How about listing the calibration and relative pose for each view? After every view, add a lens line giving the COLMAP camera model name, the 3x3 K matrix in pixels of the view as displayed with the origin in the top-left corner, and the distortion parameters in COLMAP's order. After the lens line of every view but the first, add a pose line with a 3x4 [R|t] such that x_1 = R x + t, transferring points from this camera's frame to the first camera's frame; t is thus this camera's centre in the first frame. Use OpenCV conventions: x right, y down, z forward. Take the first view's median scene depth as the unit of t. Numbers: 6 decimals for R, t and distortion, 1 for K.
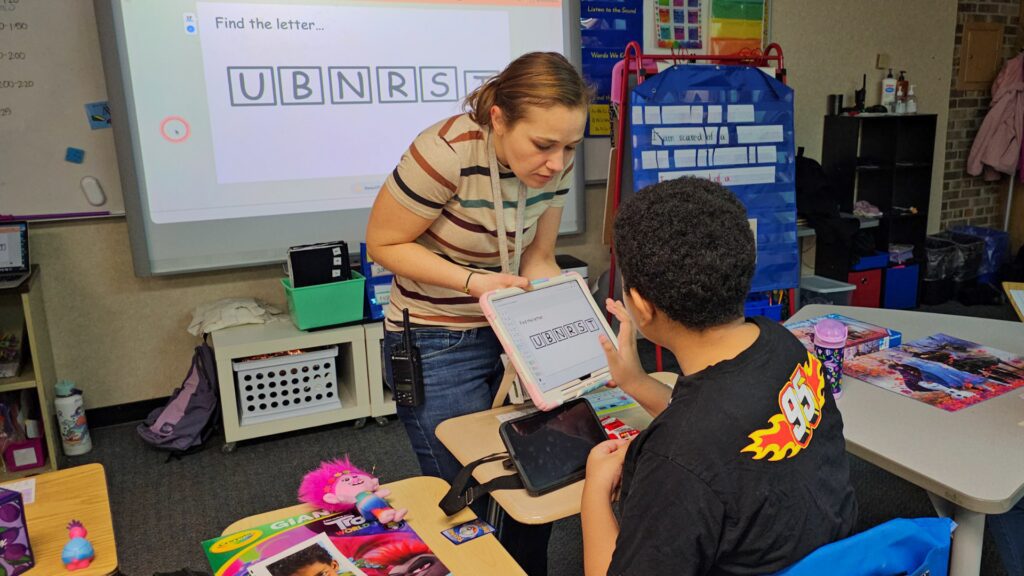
lens RADIAL K [[909.4, 0, 512.8], [0, 909.4, 309.3], [0, 0, 1]] dist [-0.001365, -0.031204]
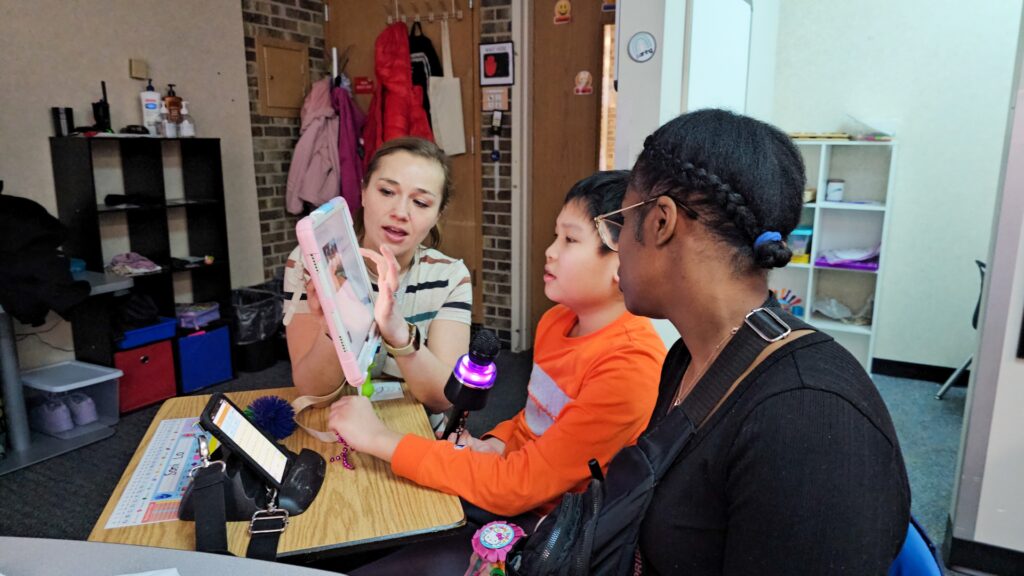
lens RADIAL K [[698.2, 0, 514.7], [0, 698.2, 293.4], [0, 0, 1]] dist [0.032188, -0.002342]
pose [[0.826078, -0.105546, 0.553584, 0.324587], [0.136770, 0.990486, -0.015247, -0.034821], [-0.546708, 0.088309, 0.832654, 0.353896]]
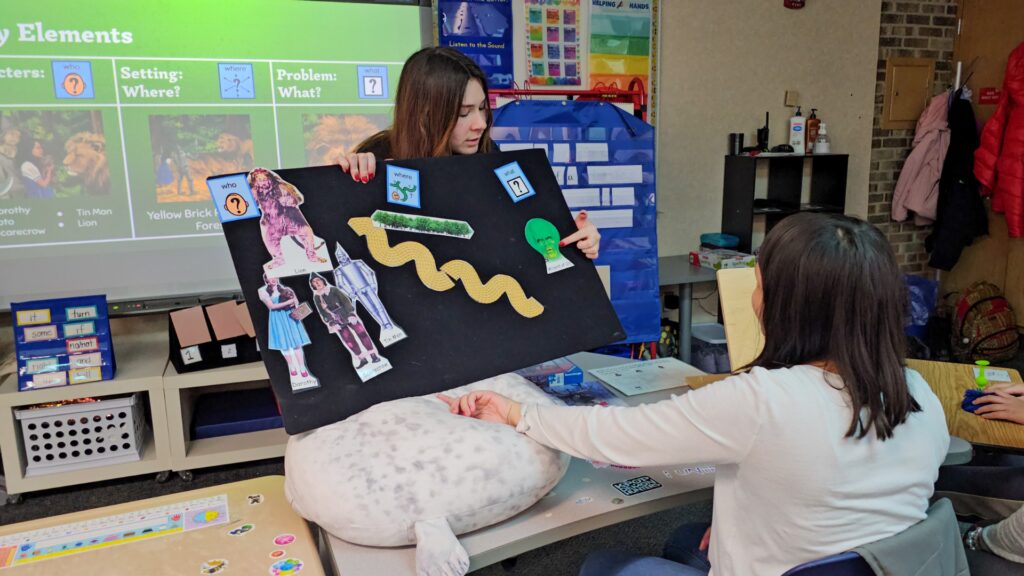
lens RADIAL K [[826.3, 0, 514.7], [0, 826.3, 288.4], [0, 0, 1]] dist [0.001509, -0.028635]
pose [[0.995843, 0.019410, -0.088989, 0.204120], [-0.023845, 0.998511, -0.049057, -0.027623], [0.087905, 0.050975, 0.994824, 0.132298]]
